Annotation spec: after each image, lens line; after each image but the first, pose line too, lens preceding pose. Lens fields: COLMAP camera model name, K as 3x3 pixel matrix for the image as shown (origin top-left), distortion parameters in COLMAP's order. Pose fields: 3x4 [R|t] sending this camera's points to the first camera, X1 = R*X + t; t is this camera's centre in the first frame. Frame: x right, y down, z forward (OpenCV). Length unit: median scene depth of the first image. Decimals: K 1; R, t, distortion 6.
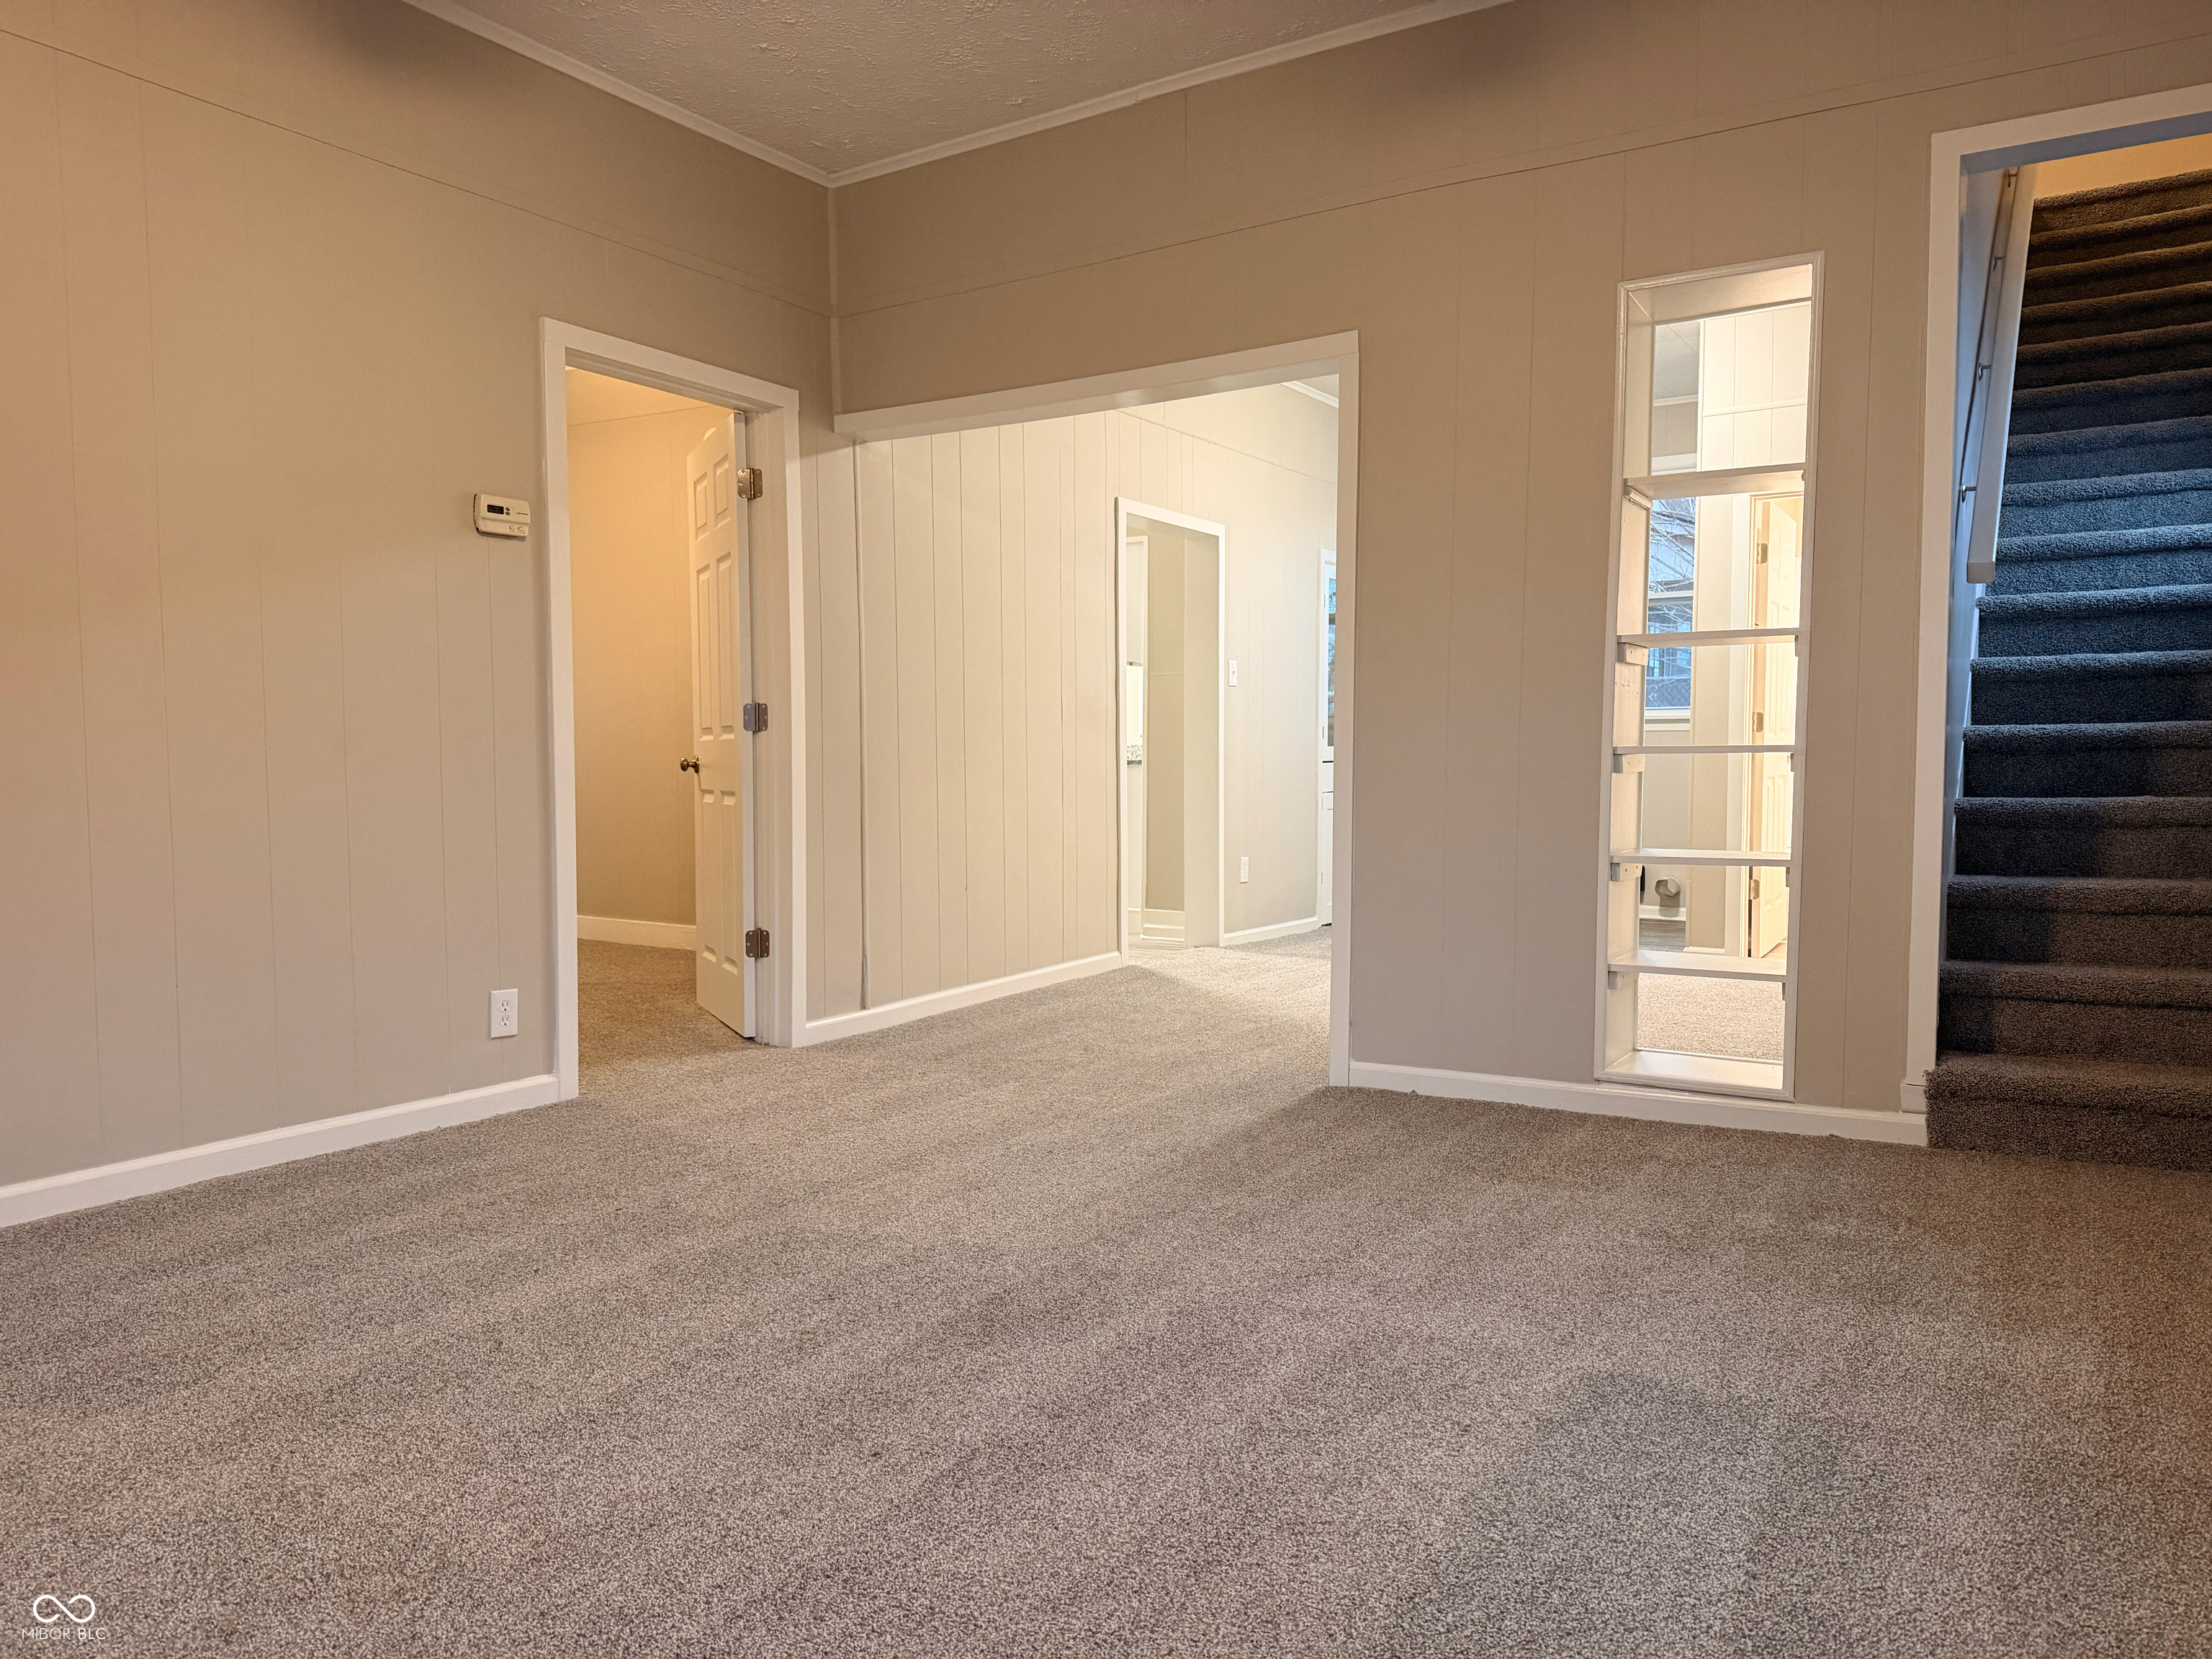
lens RADIAL K [[1483.3, 0, 1104.0], [0, 1483.3, 818.5], [0, 0, 1]] dist [-0.014541, -0.030839]
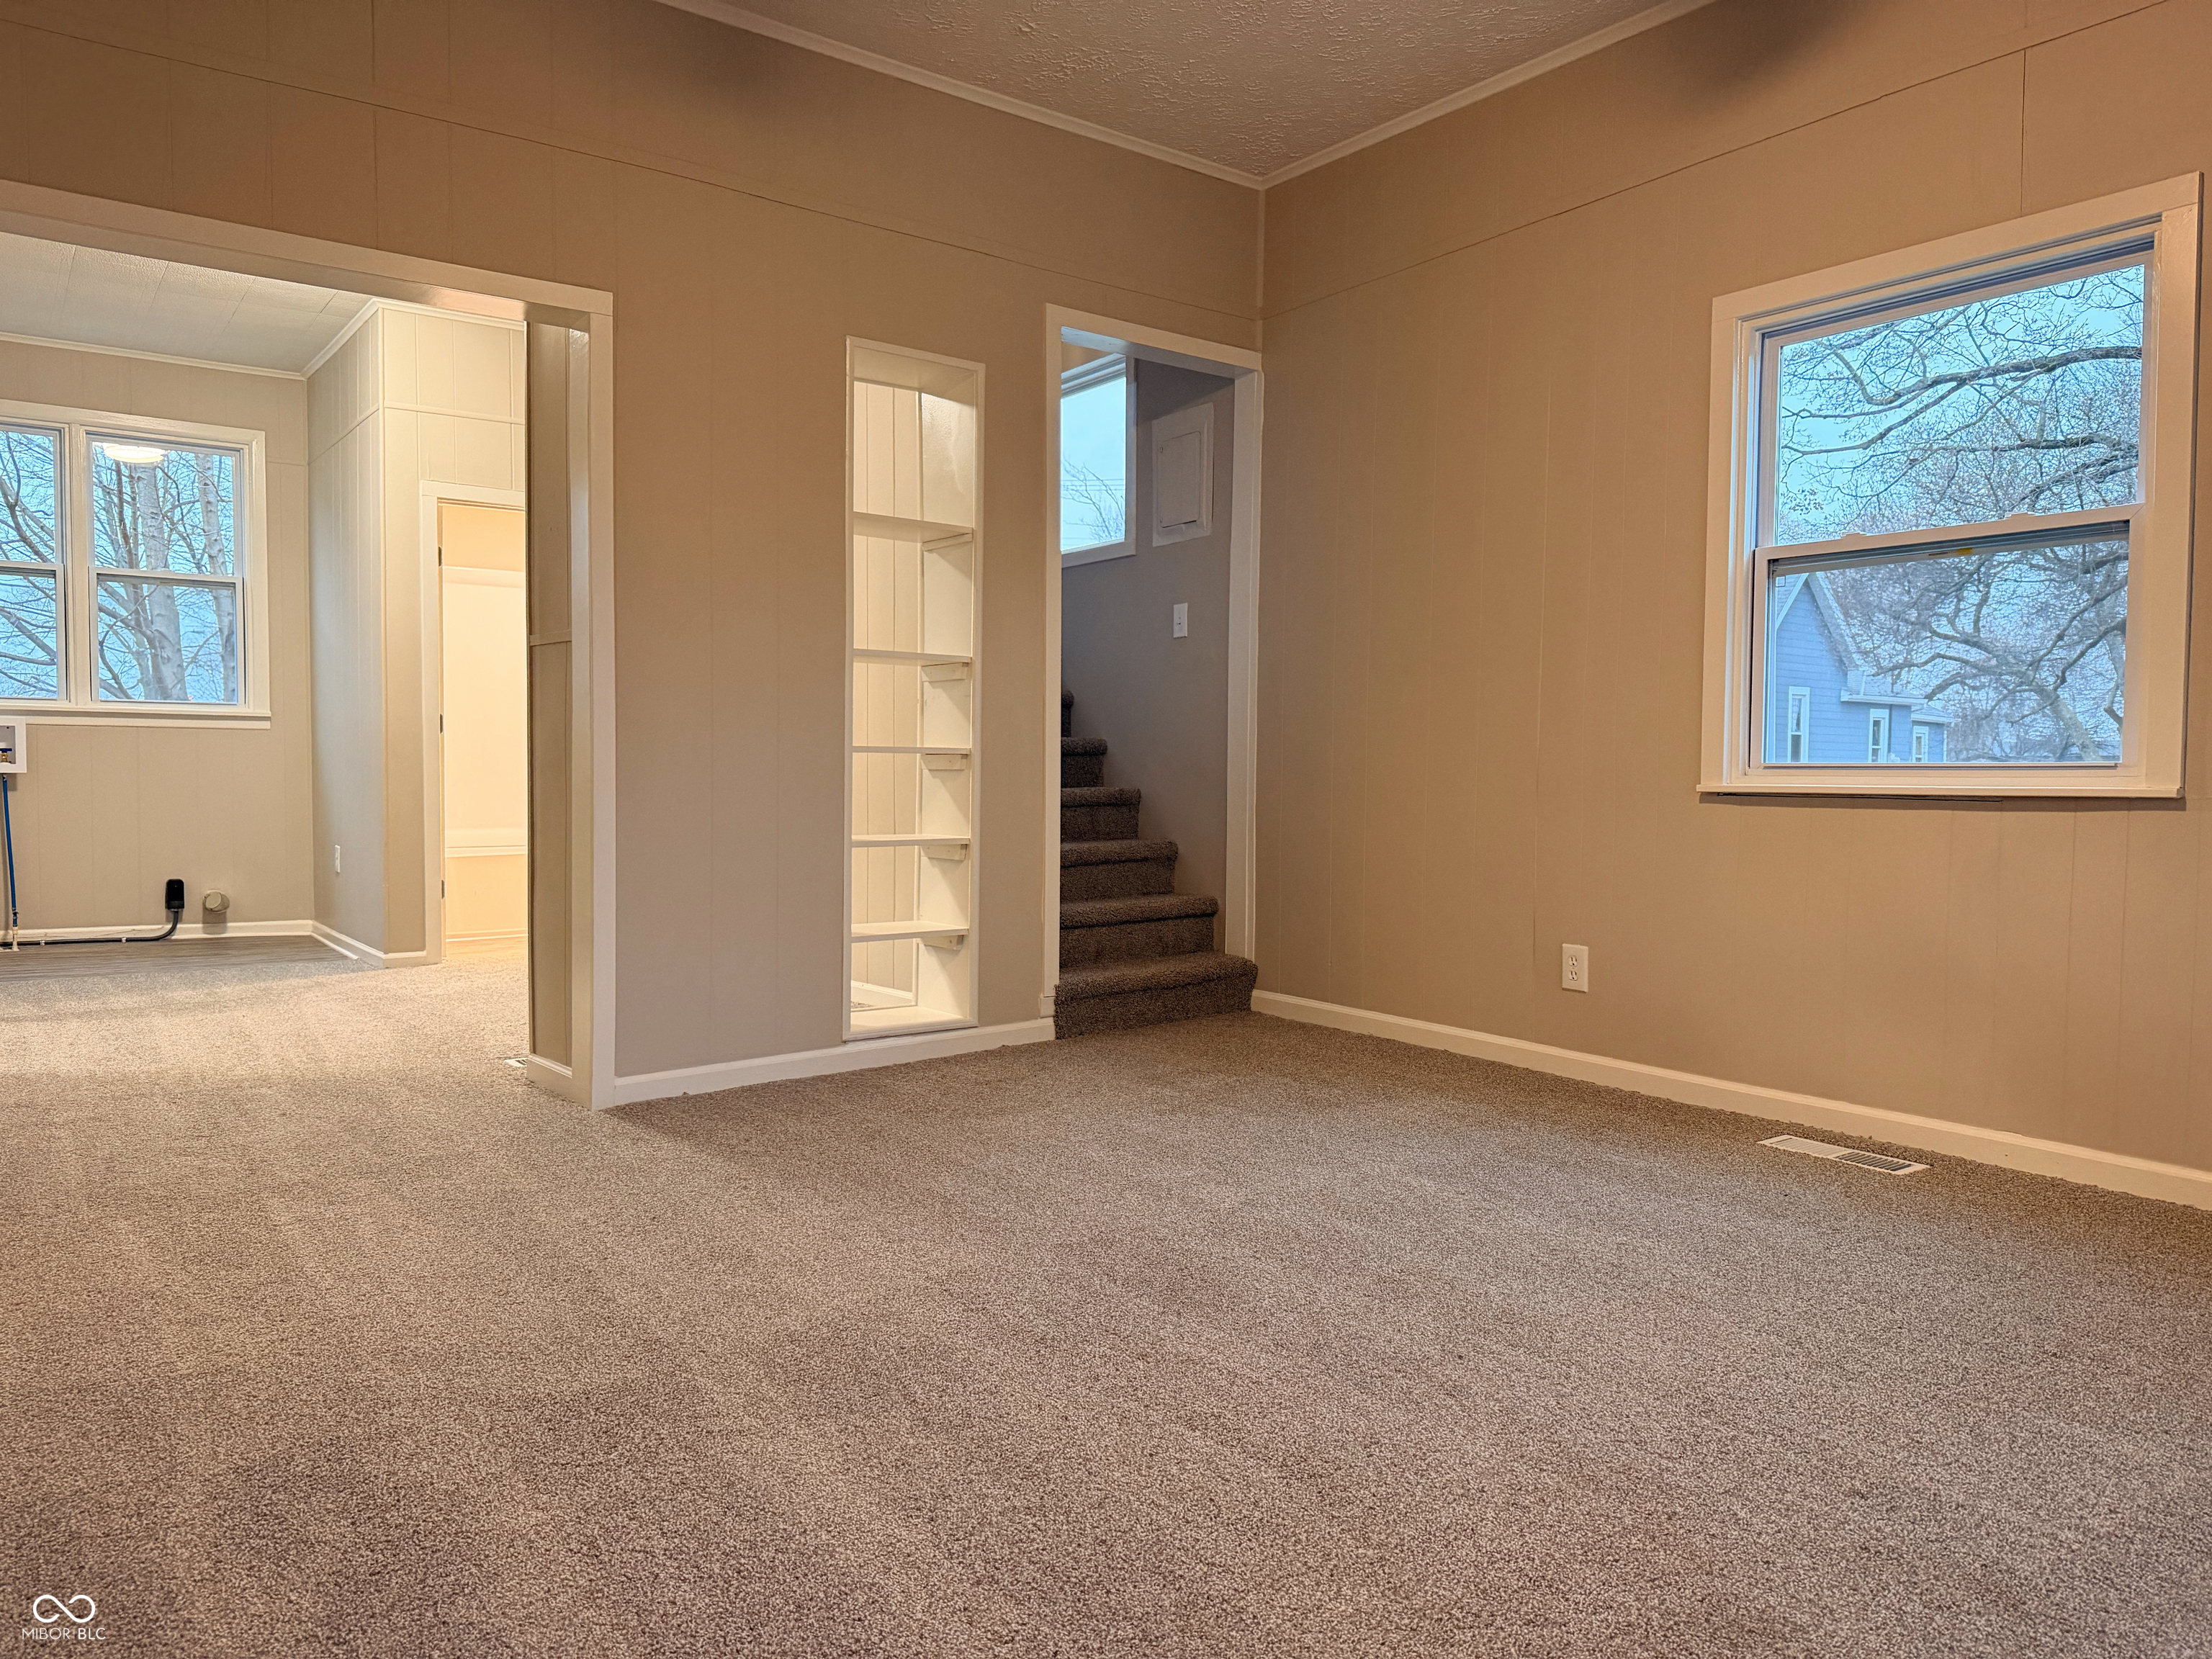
lens RADIAL K [[1483.3, 0, 1082.5], [0, 1483.3, 818.6], [0, 0, 1]] dist [-0.014541, -0.030839]
pose [[0.390552, -0.027626, 0.920166, -0.690911], [0.032503, 0.999340, 0.016207, -0.004732], [-0.920007, 0.023578, 0.391192, 0.430731]]
